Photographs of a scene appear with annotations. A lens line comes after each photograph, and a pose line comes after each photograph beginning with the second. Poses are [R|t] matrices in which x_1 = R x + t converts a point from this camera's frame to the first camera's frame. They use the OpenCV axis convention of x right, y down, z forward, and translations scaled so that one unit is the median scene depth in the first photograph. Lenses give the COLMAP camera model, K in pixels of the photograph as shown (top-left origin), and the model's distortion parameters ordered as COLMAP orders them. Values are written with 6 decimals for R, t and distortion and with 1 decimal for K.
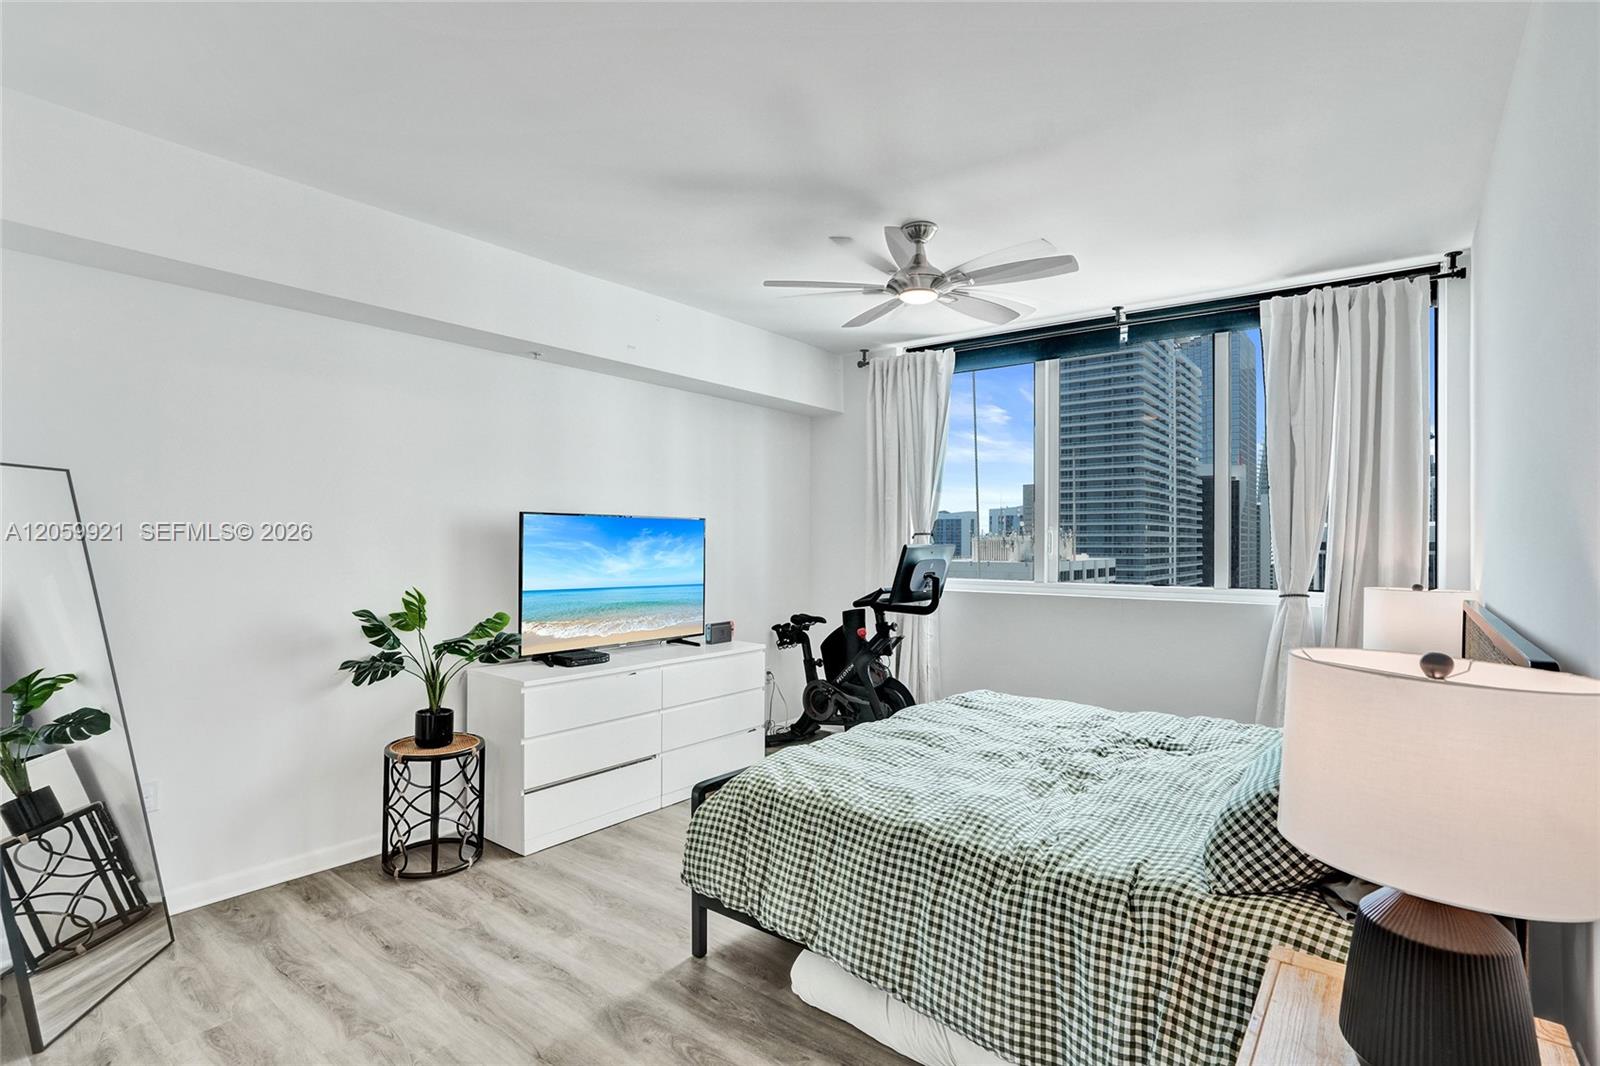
lens RADIAL K [[768.8, 0, 845.4], [0, 768.8, 551.6], [0, 0, 1]] dist [-0.021252, 0.009768]
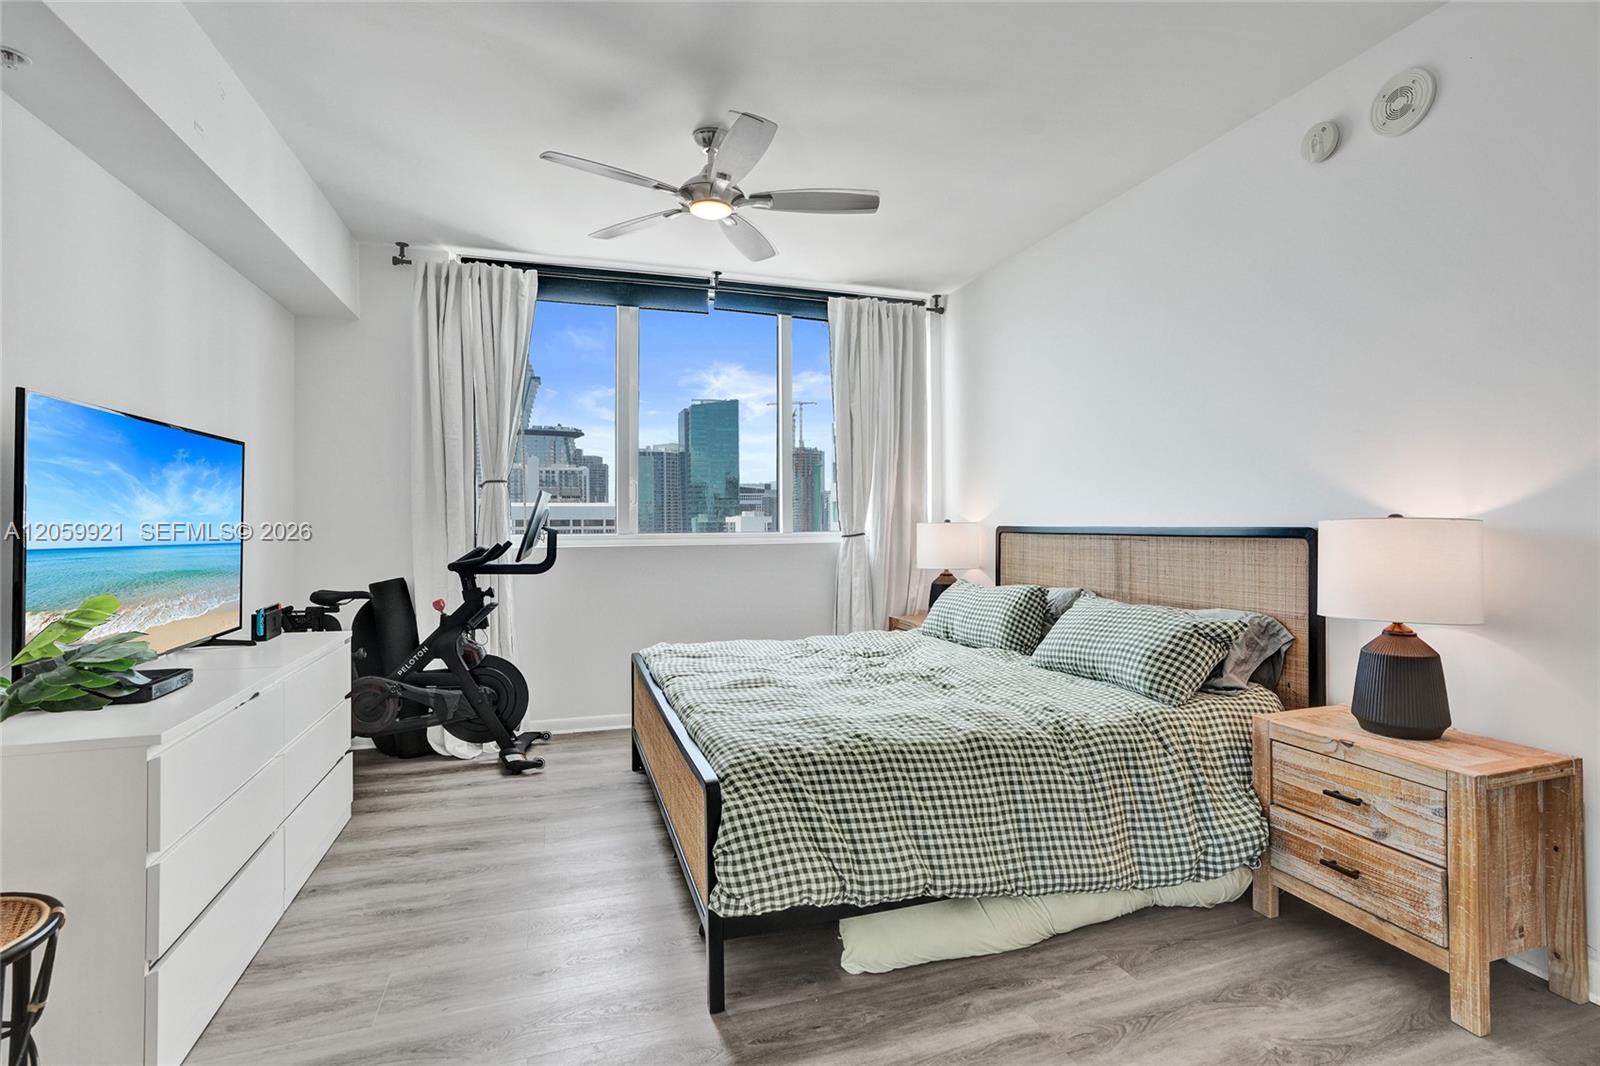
lens RADIAL K [[768.8, 0, 804.7], [0, 768.8, 523.8], [0, 0, 1]] dist [-0.021252, 0.009768]
pose [[0.603524, -0.007116, 0.797313, -0.466651], [0.015976, 0.999867, -0.003170, 0.039915], [-0.797185, 0.014651, 0.603558, 0.286906]]
